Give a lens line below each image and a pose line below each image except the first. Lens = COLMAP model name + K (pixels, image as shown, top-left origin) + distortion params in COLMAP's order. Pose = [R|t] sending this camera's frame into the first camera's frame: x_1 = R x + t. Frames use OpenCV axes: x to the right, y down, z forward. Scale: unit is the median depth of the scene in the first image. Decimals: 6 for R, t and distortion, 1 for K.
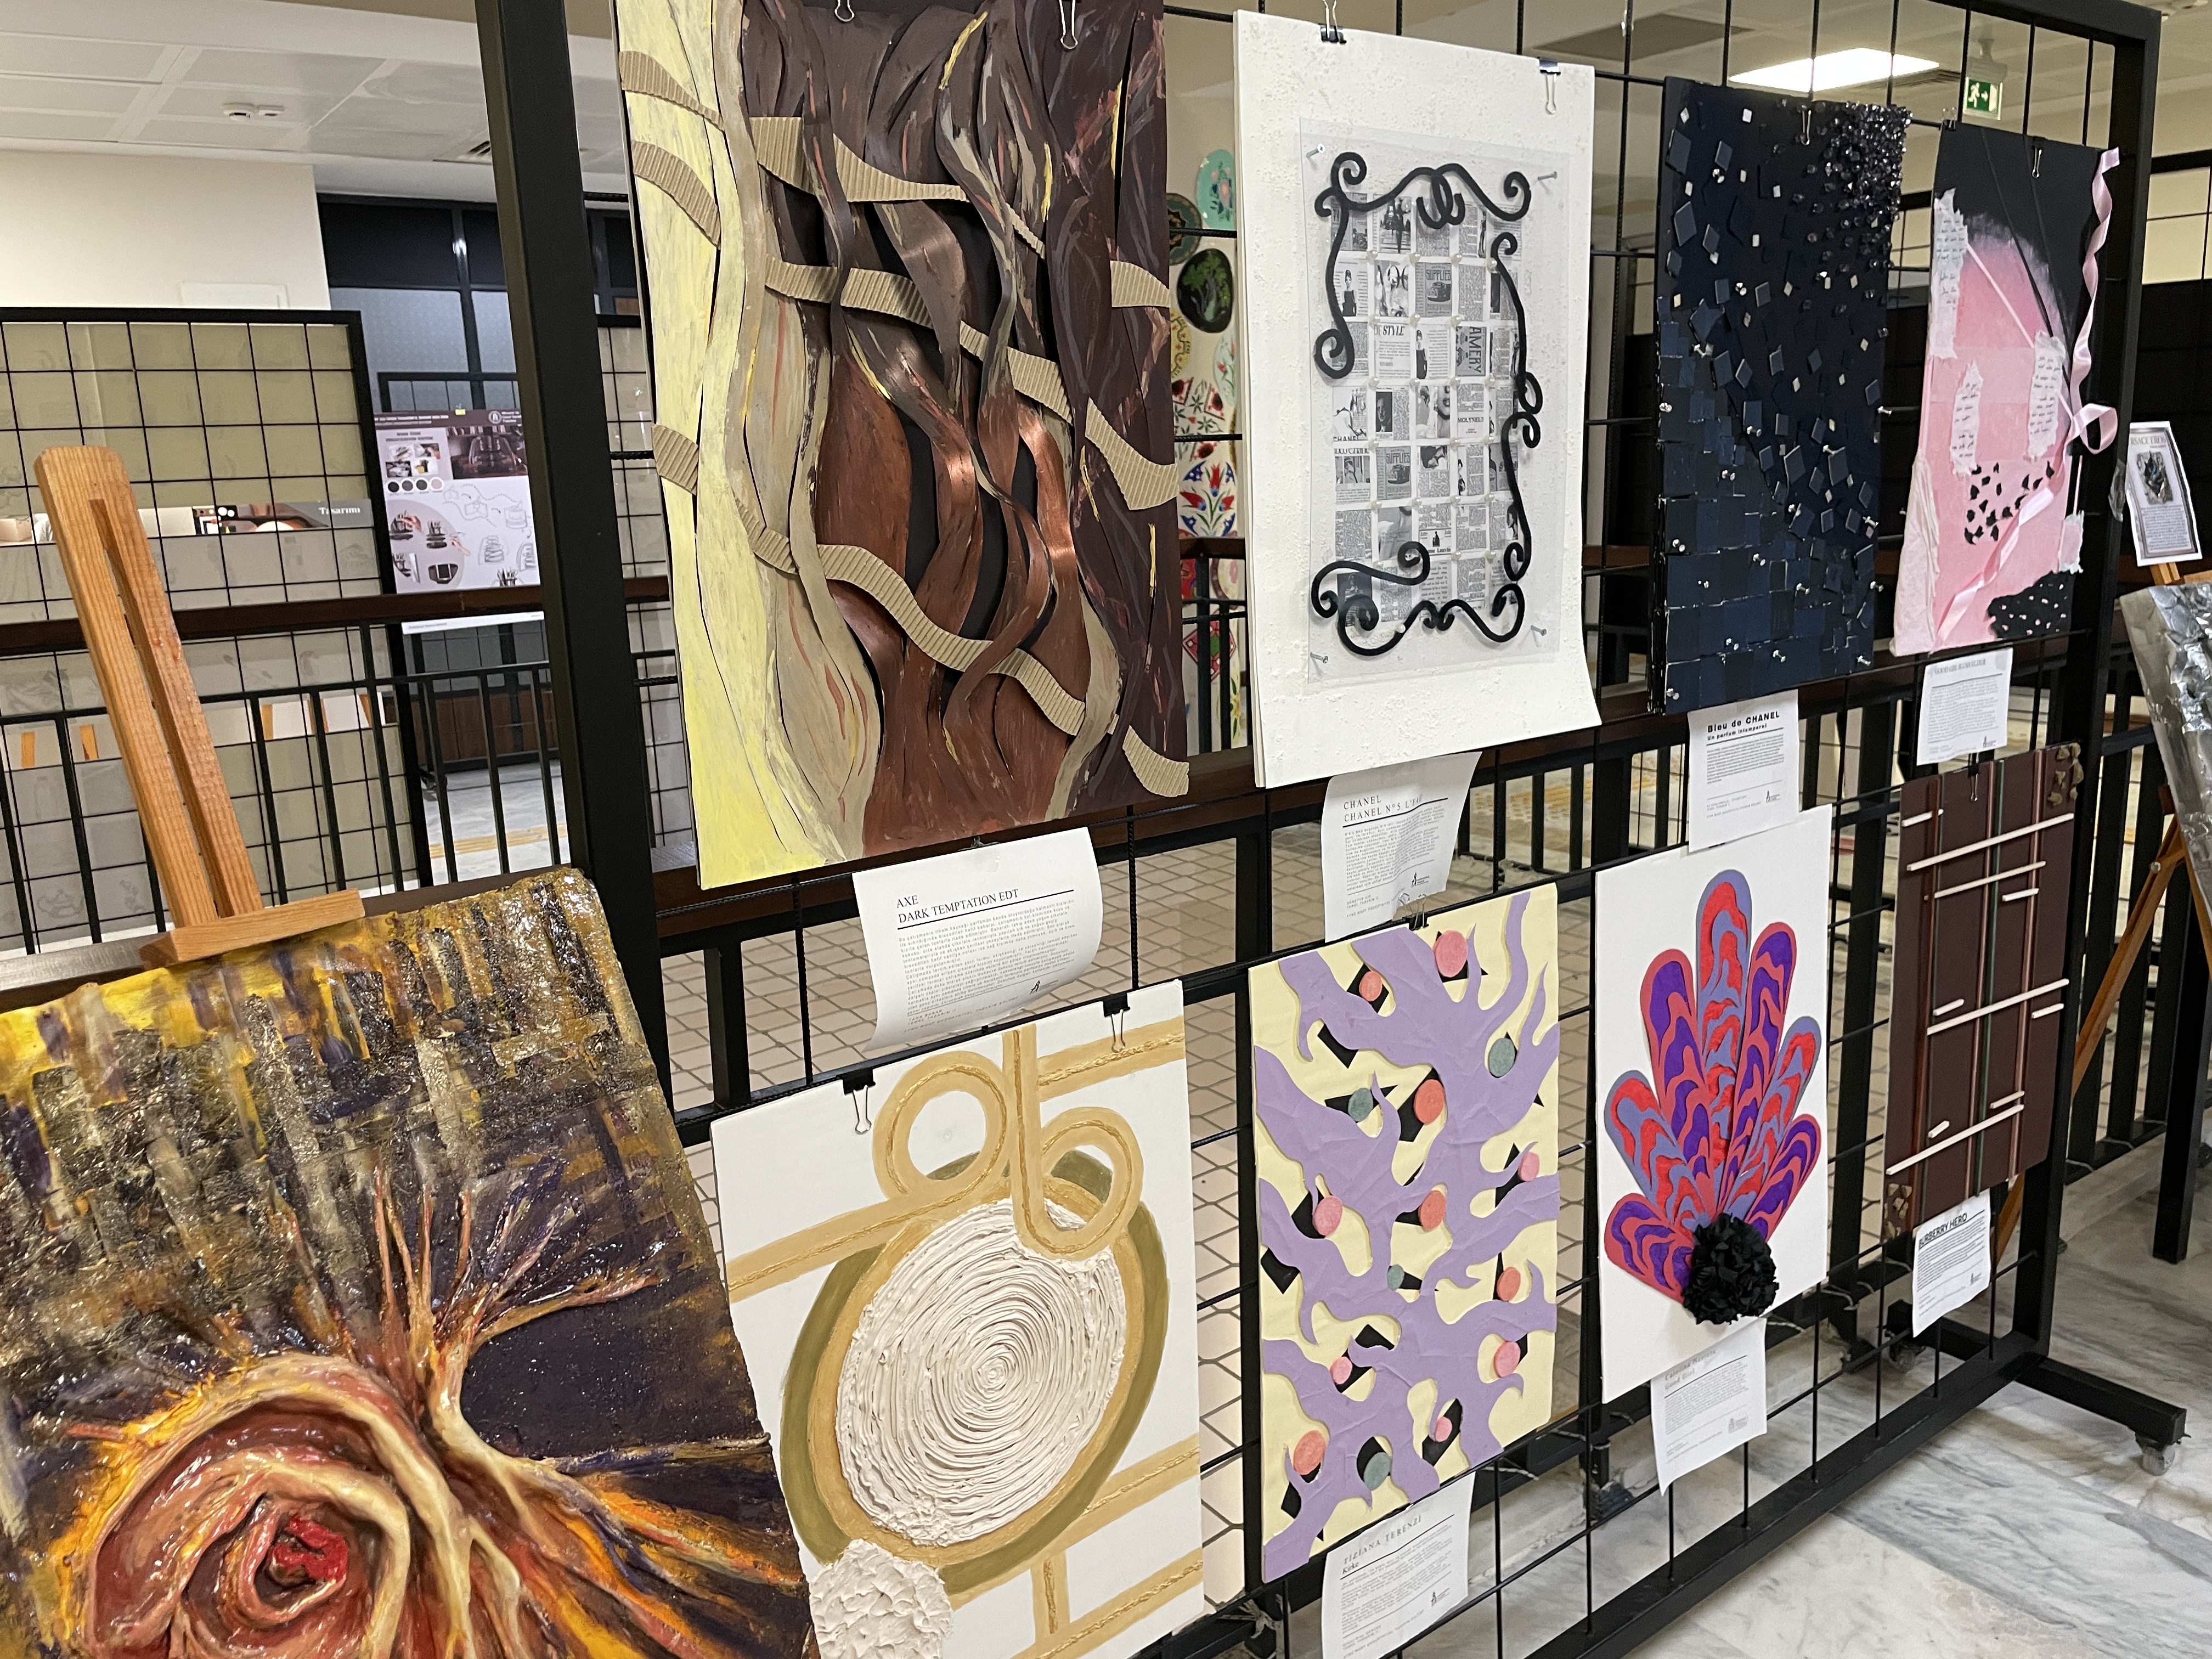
lens RADIAL K [[1696.0, 0, 1105.6], [0, 1696.0, 832.1], [0, 0, 1]] dist [0.014814, 0.004254]
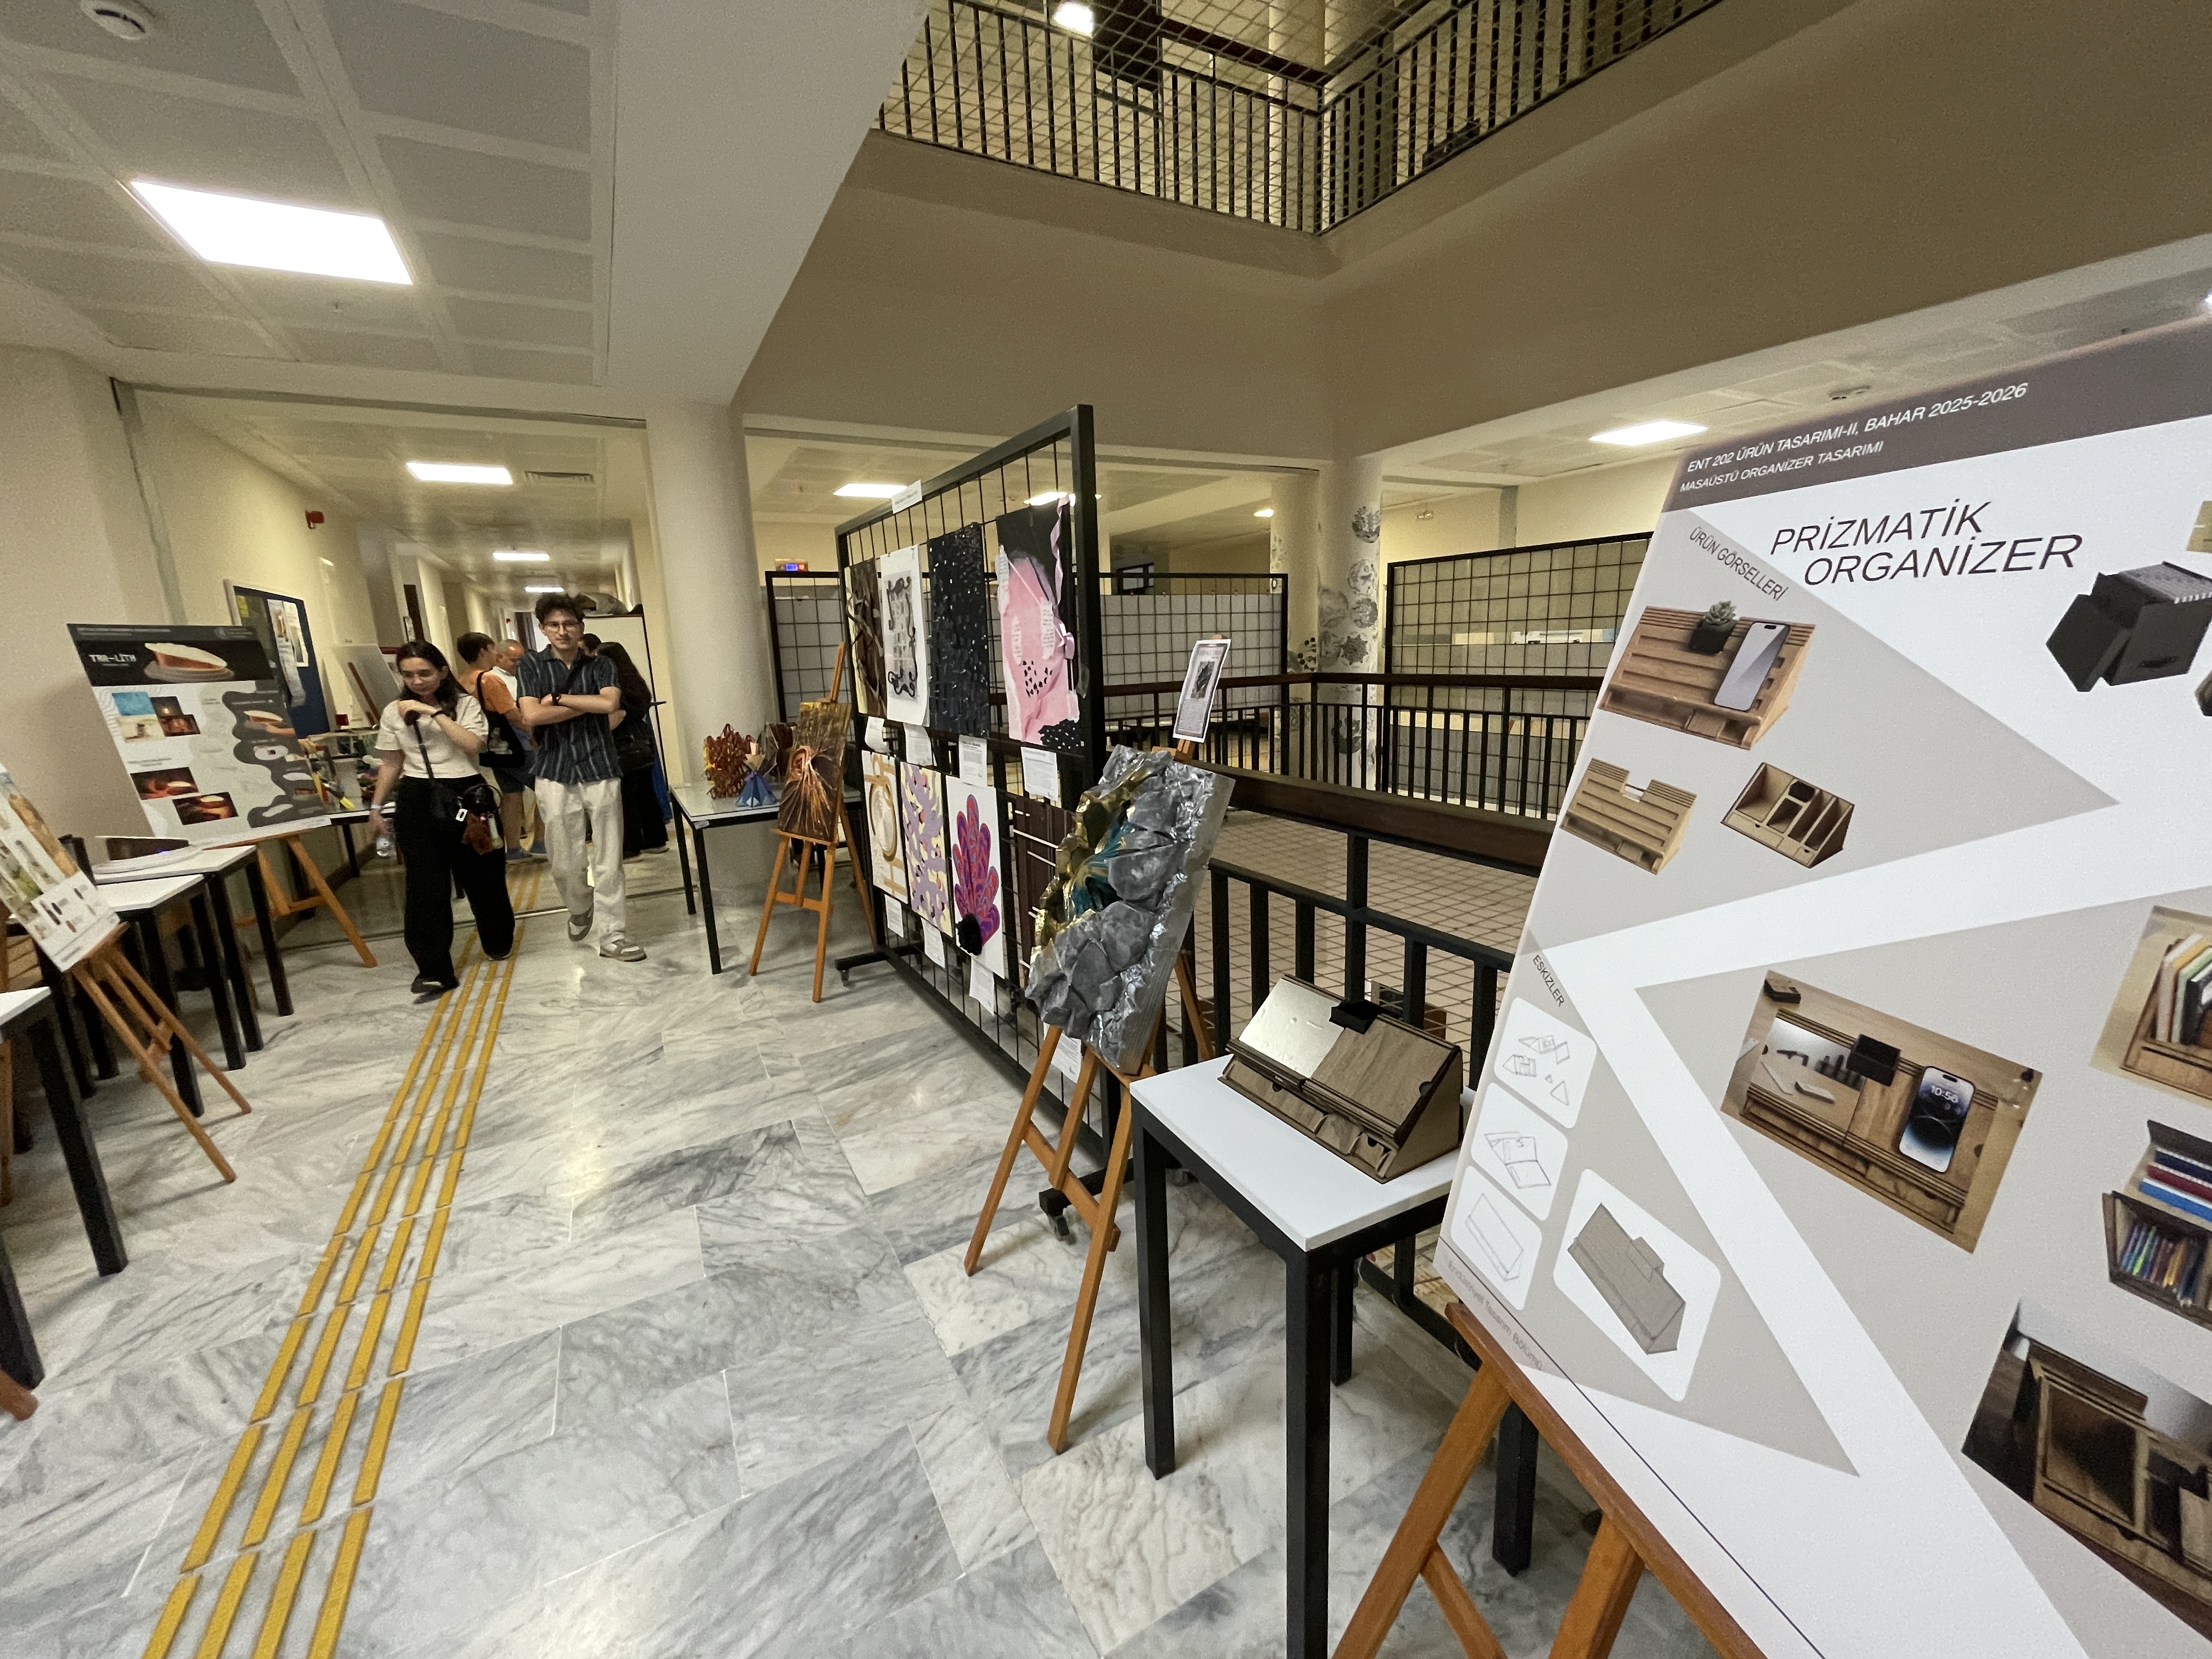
lens RADIAL K [[893.7, 0, 1103.6], [0, 893.7, 822.7], [0, 0, 1]] dist [-0.000048, 0.000066]
pose [[-0.095406, 0.239201, -0.966271, 1.714596], [-0.177831, 0.950988, 0.252976, -0.335088], [0.979425, 0.195969, -0.048192, 1.225810]]
